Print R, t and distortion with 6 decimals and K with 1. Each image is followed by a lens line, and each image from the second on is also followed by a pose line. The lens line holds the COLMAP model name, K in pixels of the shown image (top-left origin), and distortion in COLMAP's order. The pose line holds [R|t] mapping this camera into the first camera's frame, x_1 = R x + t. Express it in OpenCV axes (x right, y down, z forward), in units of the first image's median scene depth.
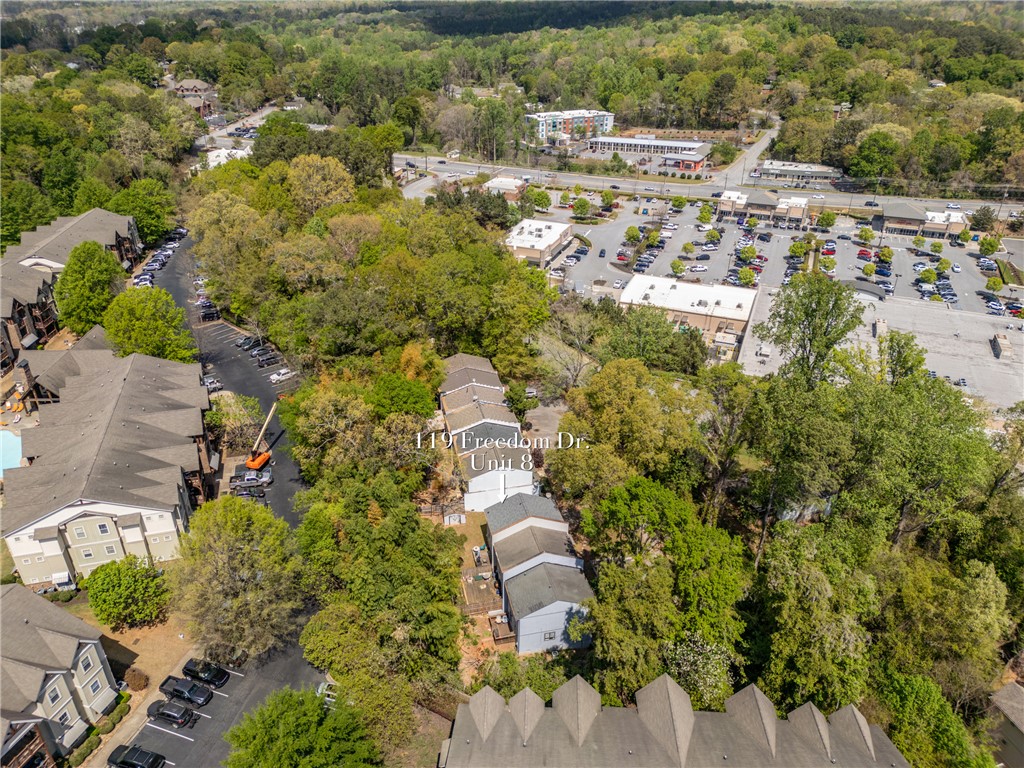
lens RADIAL K [[710.5, 0, 513.7], [0, 710.5, 400.0], [0, 0, 1]] dist [0.073385, -0.073193]
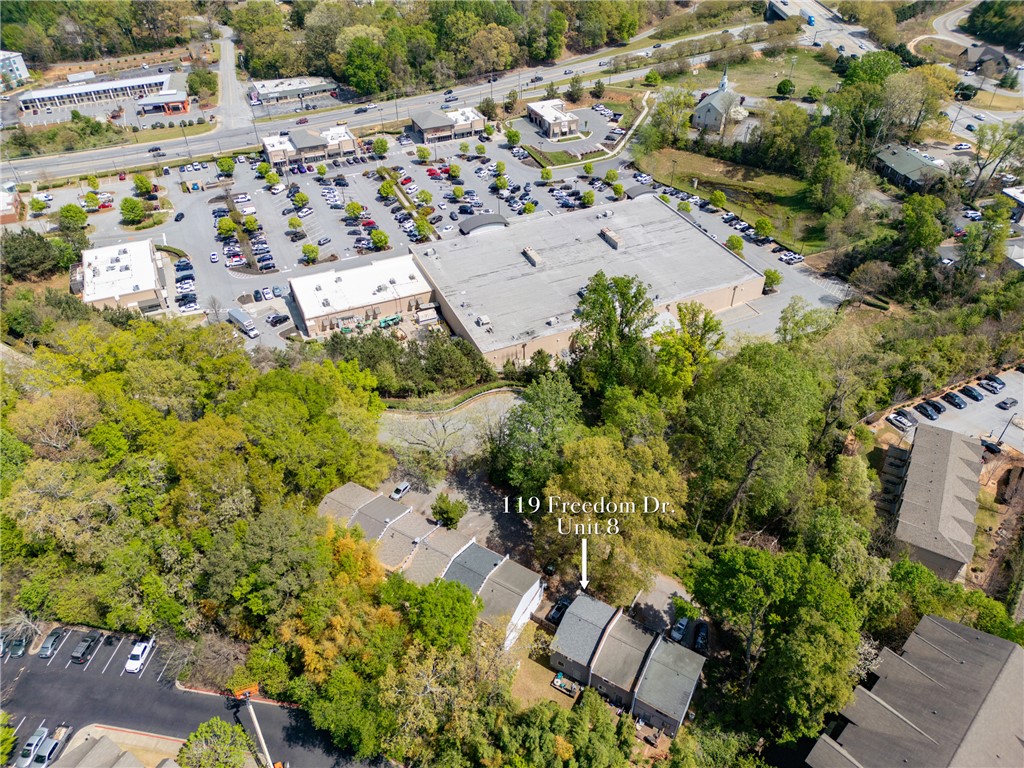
lens RADIAL K [[718.9, 0, 510.4], [0, 718.9, 392.1], [0, 0, 1]] dist [0.059183, -0.043844]
pose [[0.694455, -0.465514, 0.548662, -0.149357], [0.372861, 0.884974, 0.278920, -0.145400], [-0.615392, 0.010877, 0.788146, 0.071078]]
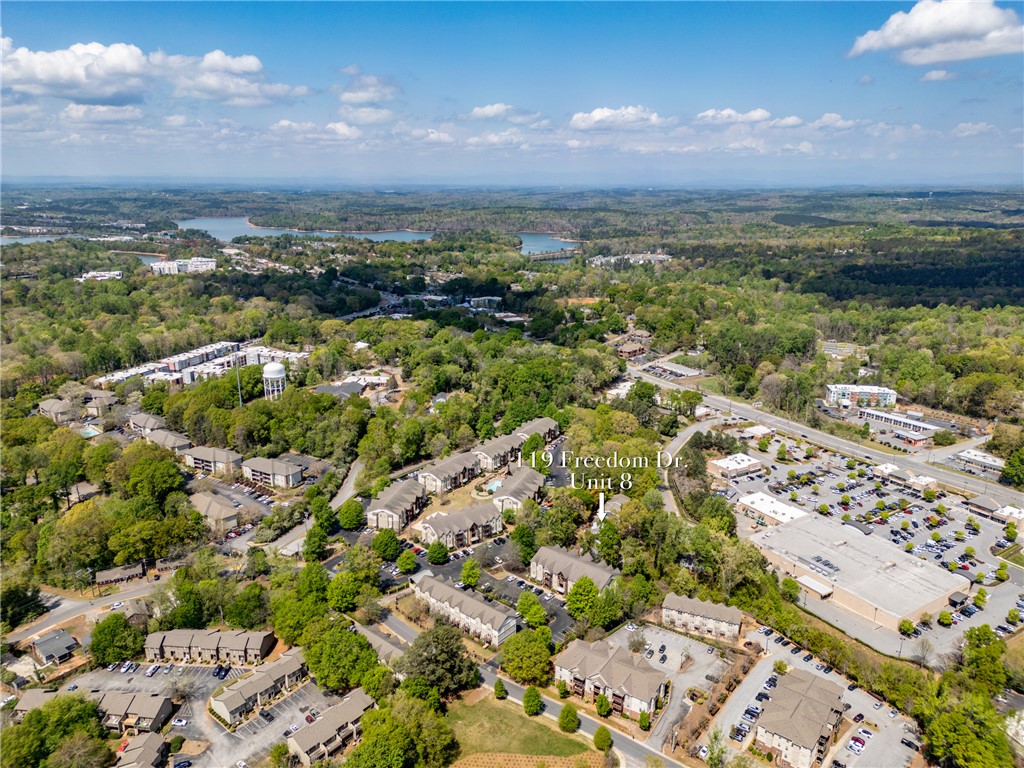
lens RADIAL K [[710.5, 0, 513.7], [0, 710.5, 400.0], [0, 0, 1]] dist [0.073385, -0.073193]
pose [[0.795150, 0.170860, -0.581844, 0.547918], [-0.301982, 0.943621, -0.135593, 0.047048], [0.525873, 0.283524, 0.801918, -0.779546]]
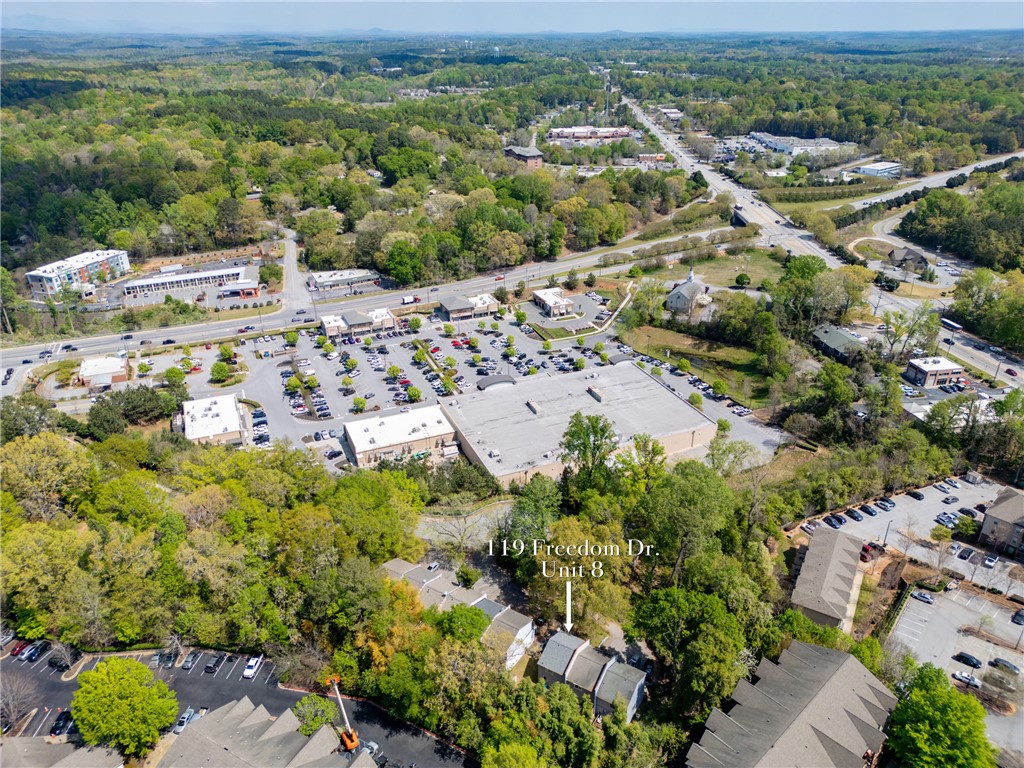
lens RADIAL K [[710.5, 0, 513.7], [0, 710.5, 400.0], [0, 0, 1]] dist [0.073385, -0.073193]
pose [[0.704354, -0.333979, 0.626373, -0.253497], [0.367991, 0.926370, 0.080131, -0.146520], [-0.607015, 0.174059, 0.775394, -0.058295]]
